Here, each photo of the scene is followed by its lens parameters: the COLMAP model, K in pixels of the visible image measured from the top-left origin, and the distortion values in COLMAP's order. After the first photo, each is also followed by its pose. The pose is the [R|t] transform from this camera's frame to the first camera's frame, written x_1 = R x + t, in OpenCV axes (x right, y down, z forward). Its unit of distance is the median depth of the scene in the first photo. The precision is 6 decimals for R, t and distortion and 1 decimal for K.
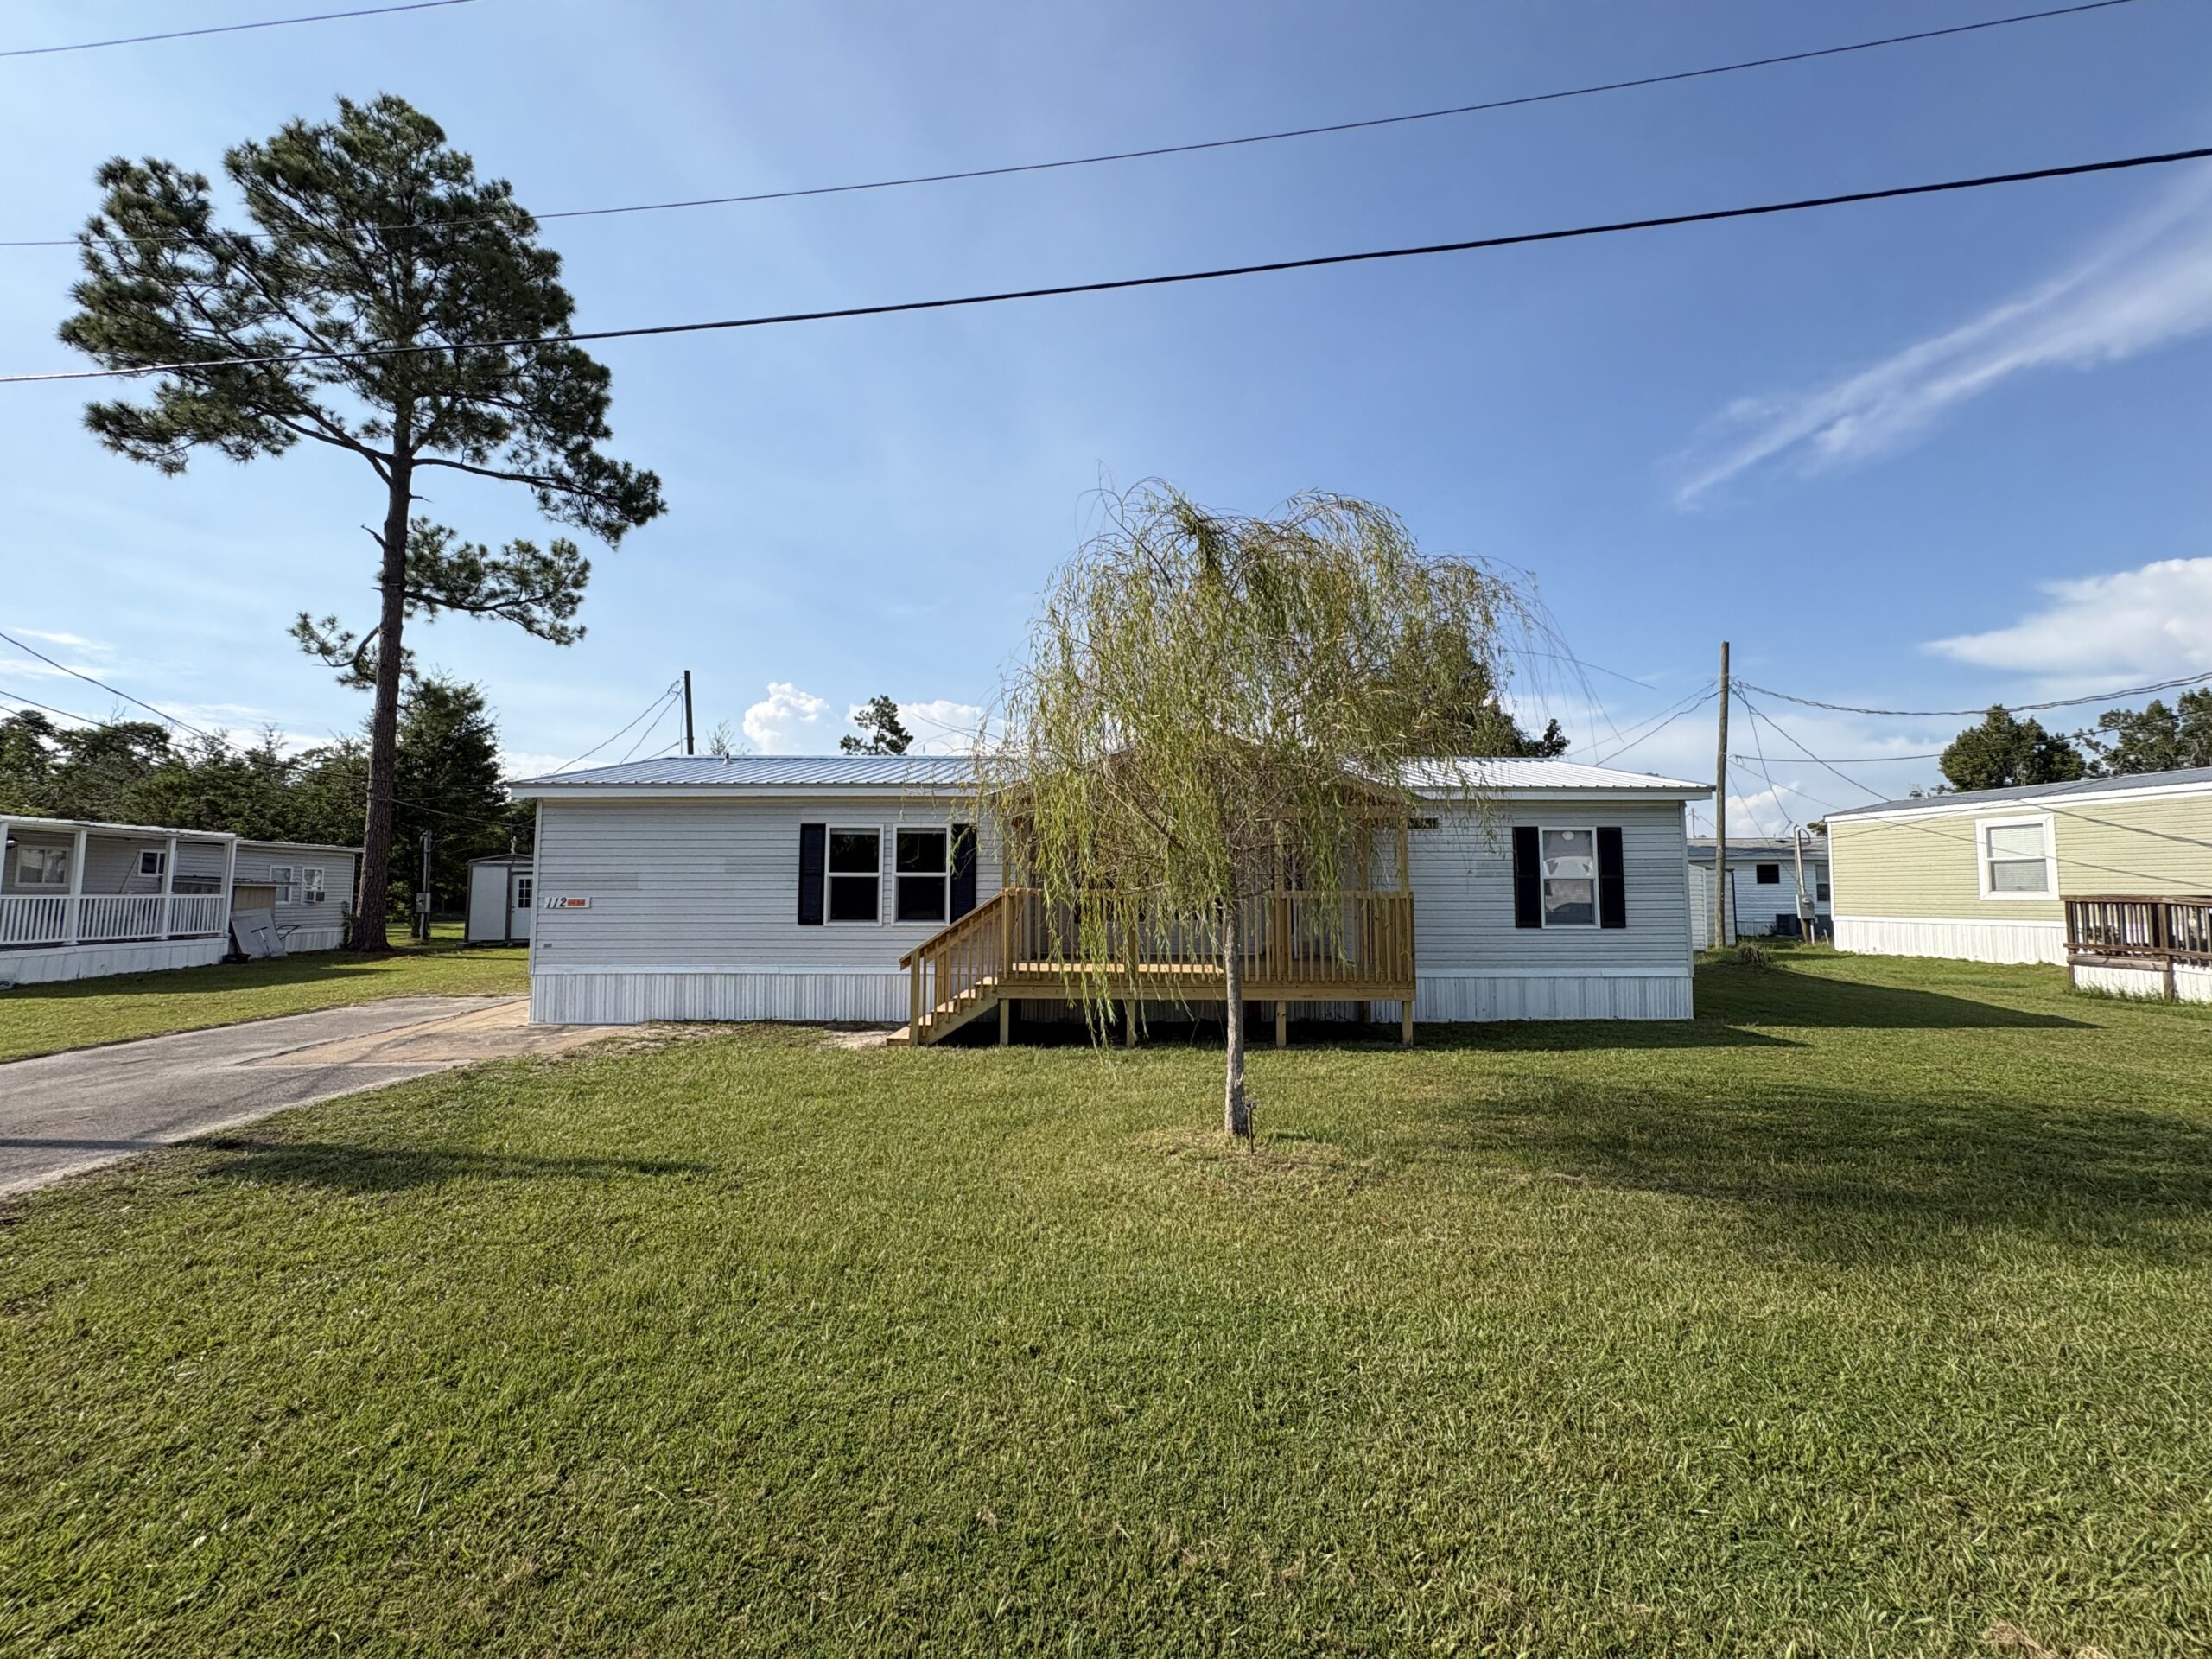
lens RADIAL K [[873.1, 0, 1112.5], [0, 873.1, 823.0], [0, 0, 1]] dist [-0.001683, 0.000124]
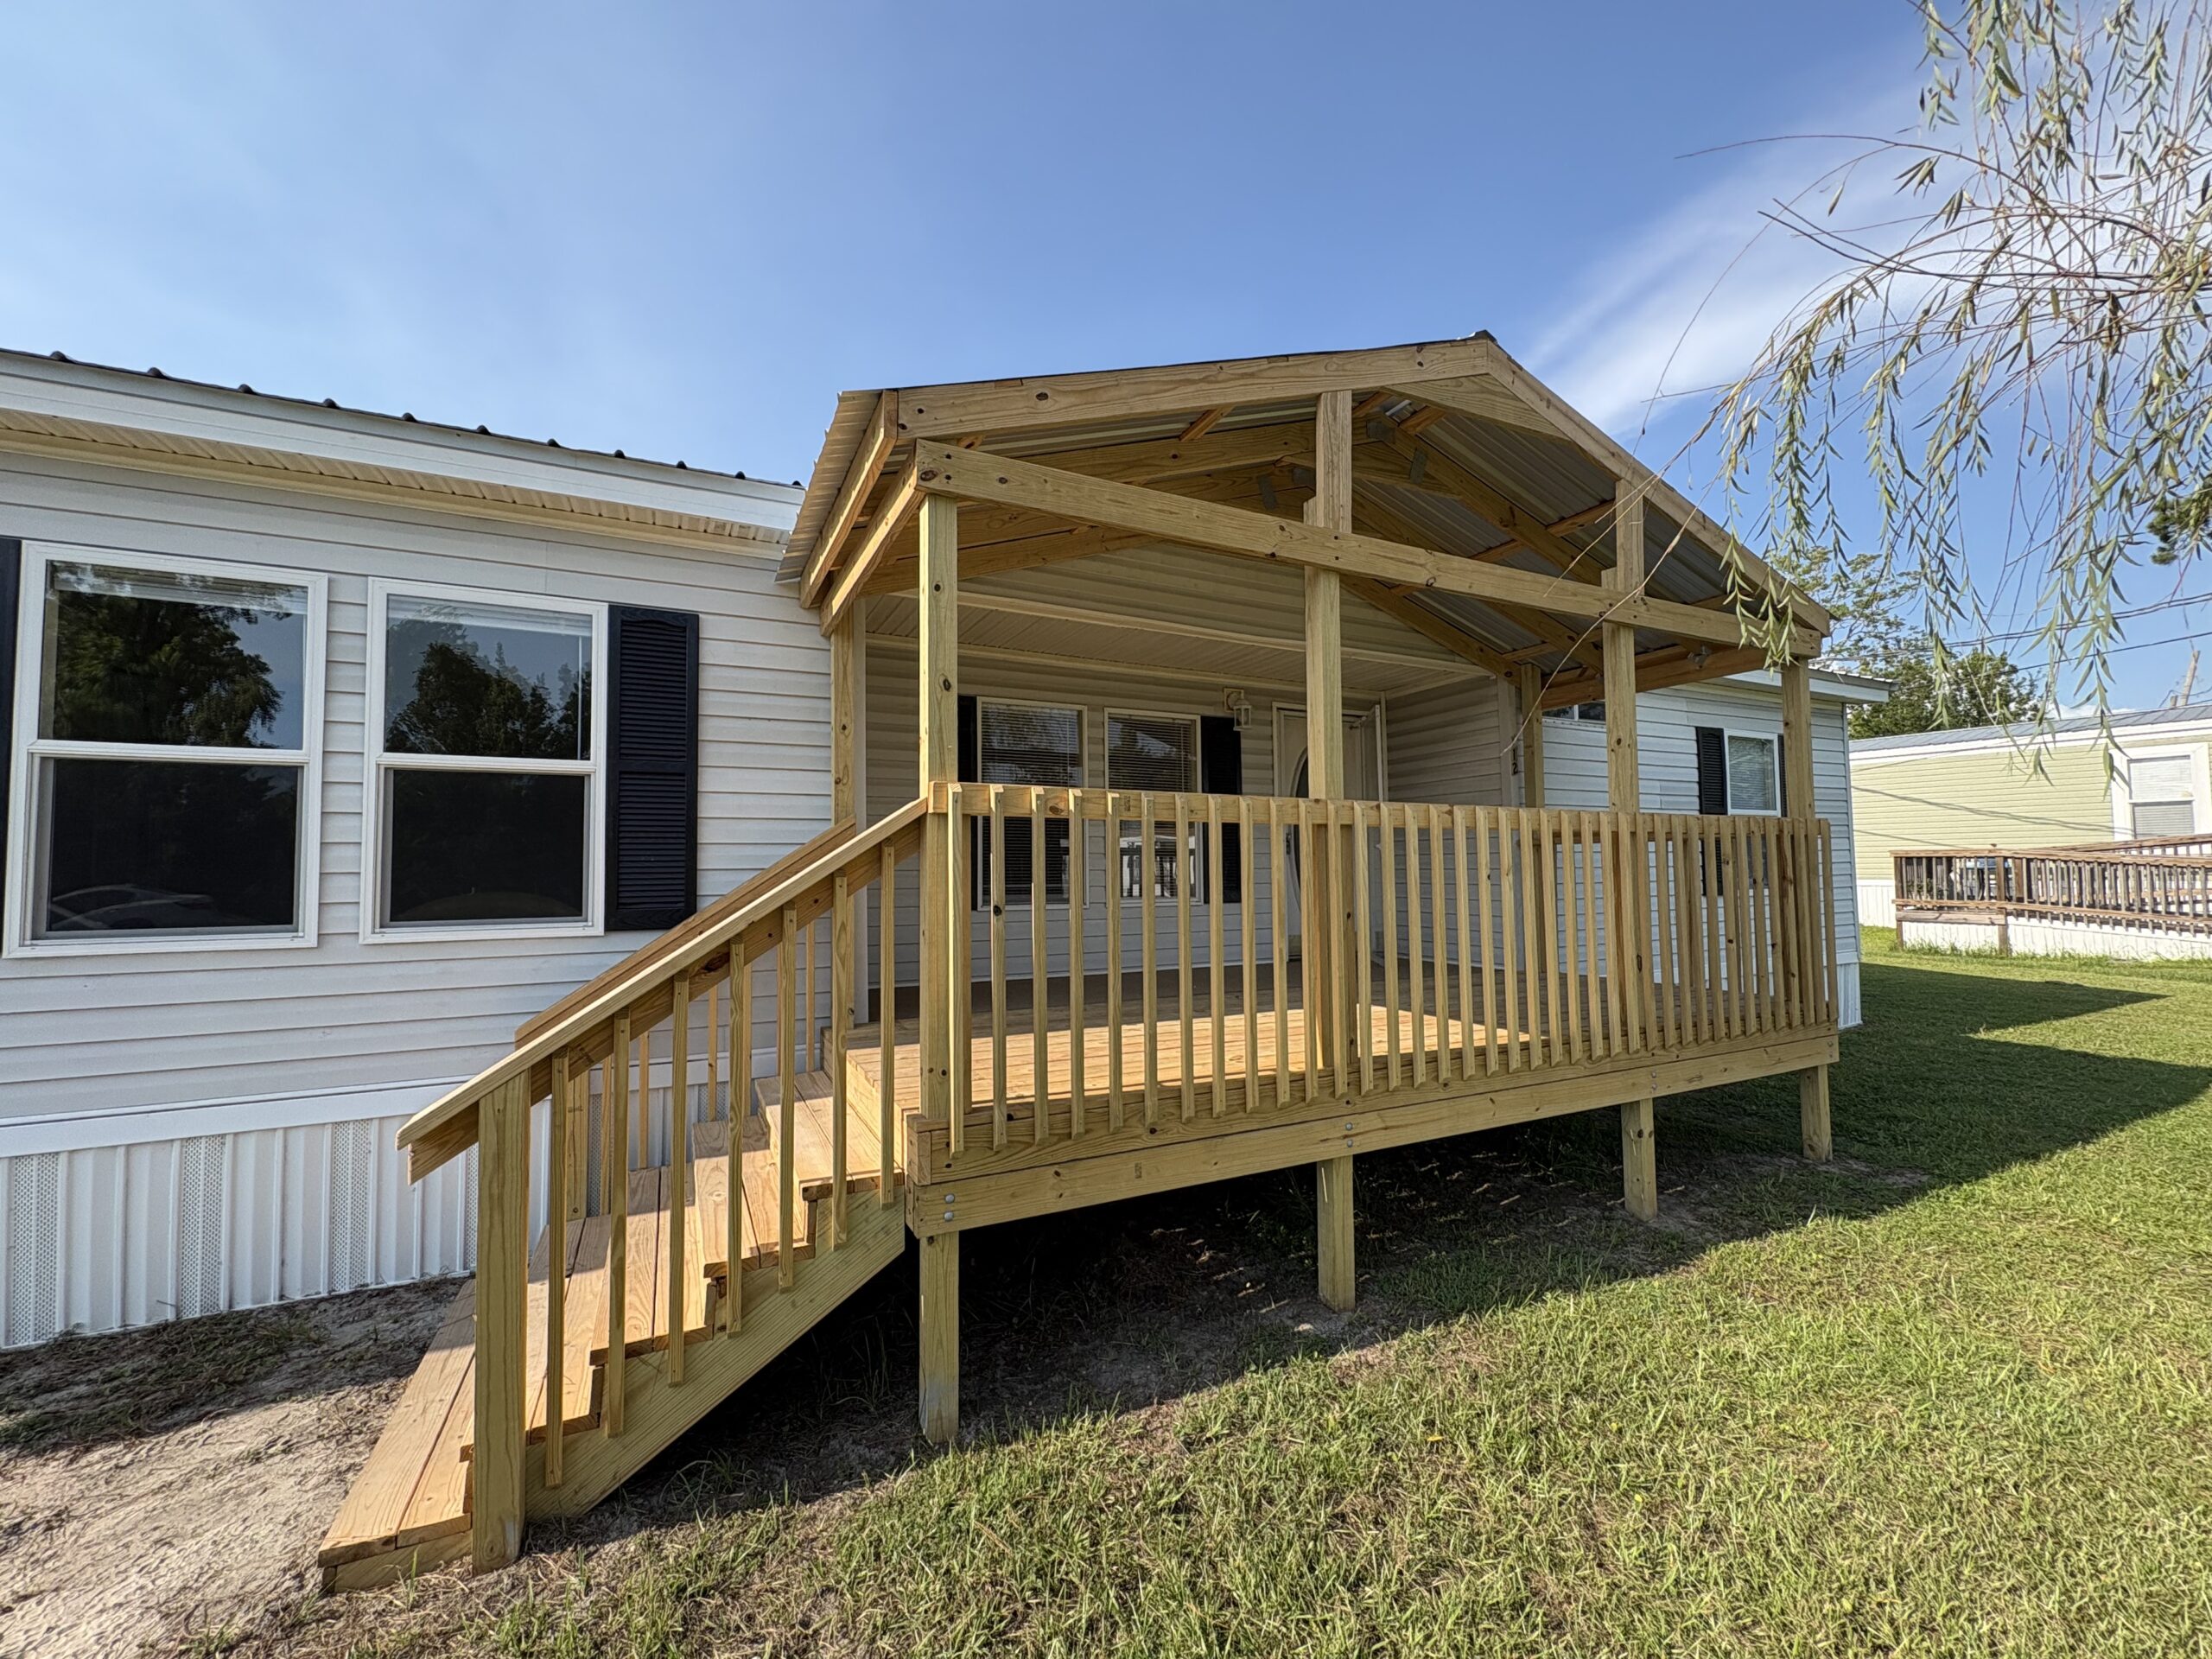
lens RADIAL K [[873.1, 0, 1112.5], [0, 873.1, 823.0], [0, 0, 1]] dist [-0.001683, 0.000124]
pose [[0.896698, 0.012645, 0.442463, -0.160045], [-0.021729, 0.999644, 0.015467, 0.069146], [-0.442110, -0.023484, 0.896653, 0.638955]]
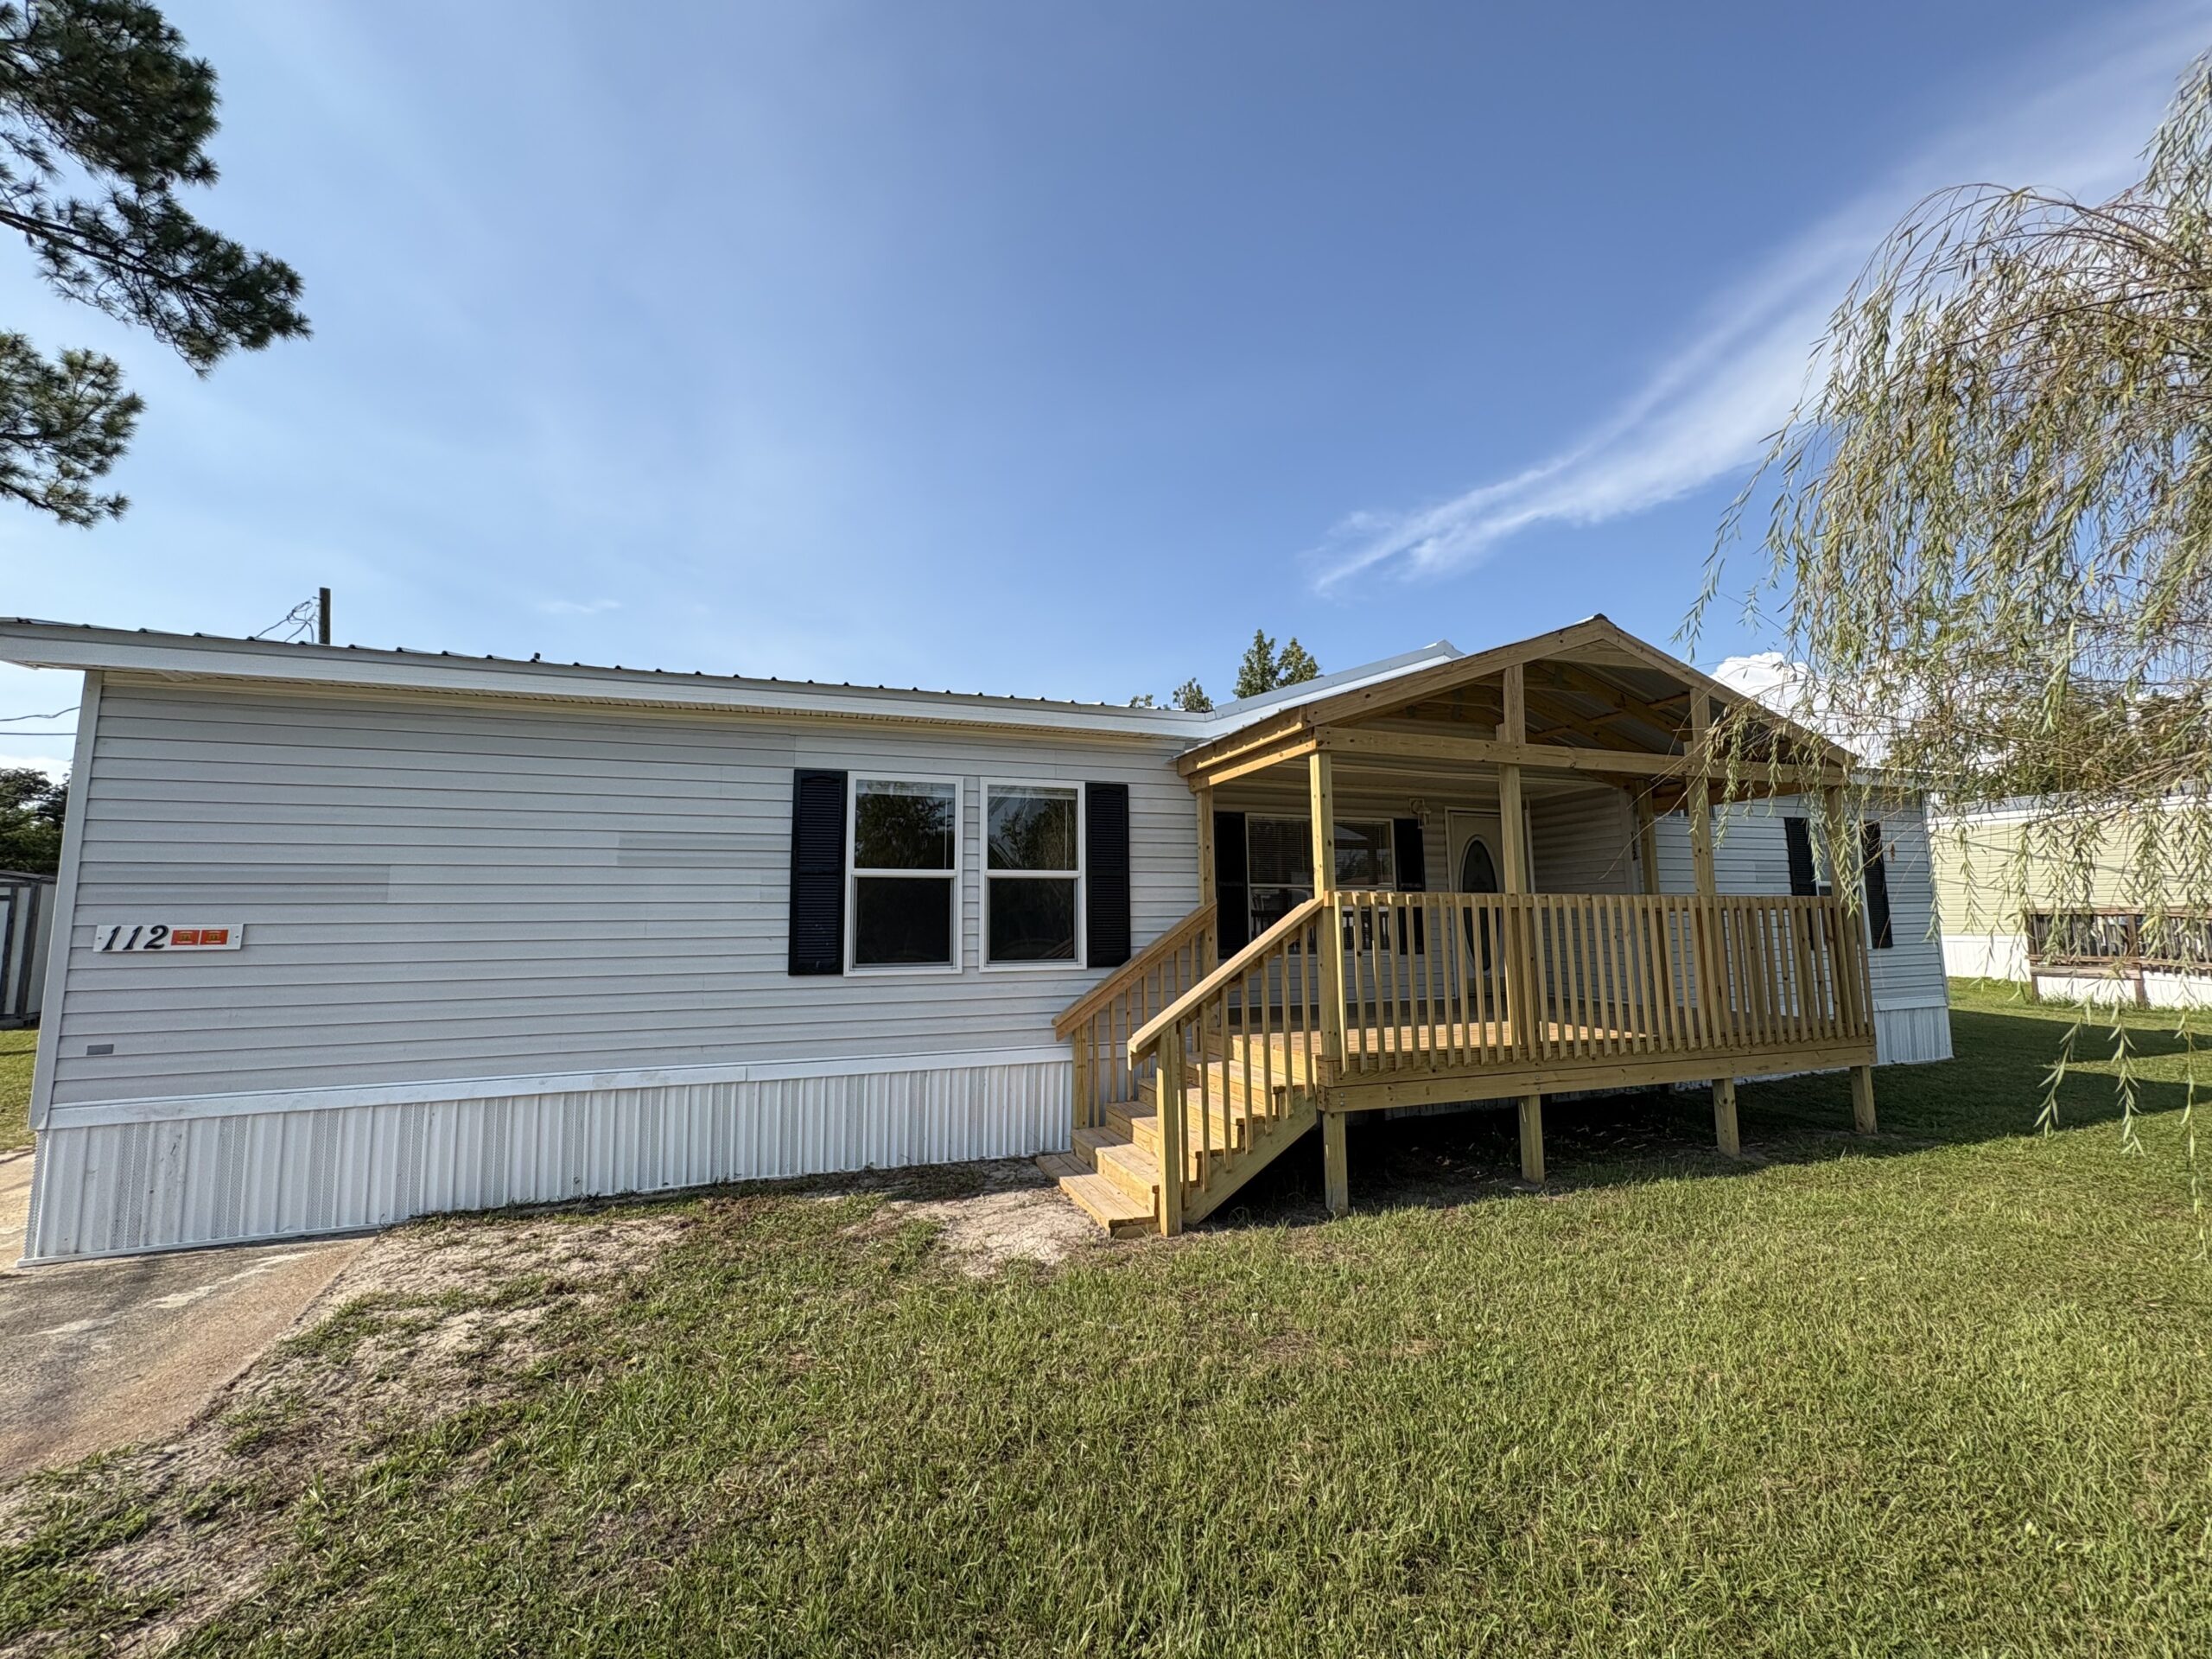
lens RADIAL K [[873.1, 0, 1112.5], [0, 873.1, 823.0], [0, 0, 1]] dist [-0.001683, 0.000124]
pose [[0.942940, 0.026889, 0.331874, -0.348790], [-0.013094, 0.998957, -0.043735, 0.050118], [-0.332704, 0.036894, 0.942309, 0.474332]]
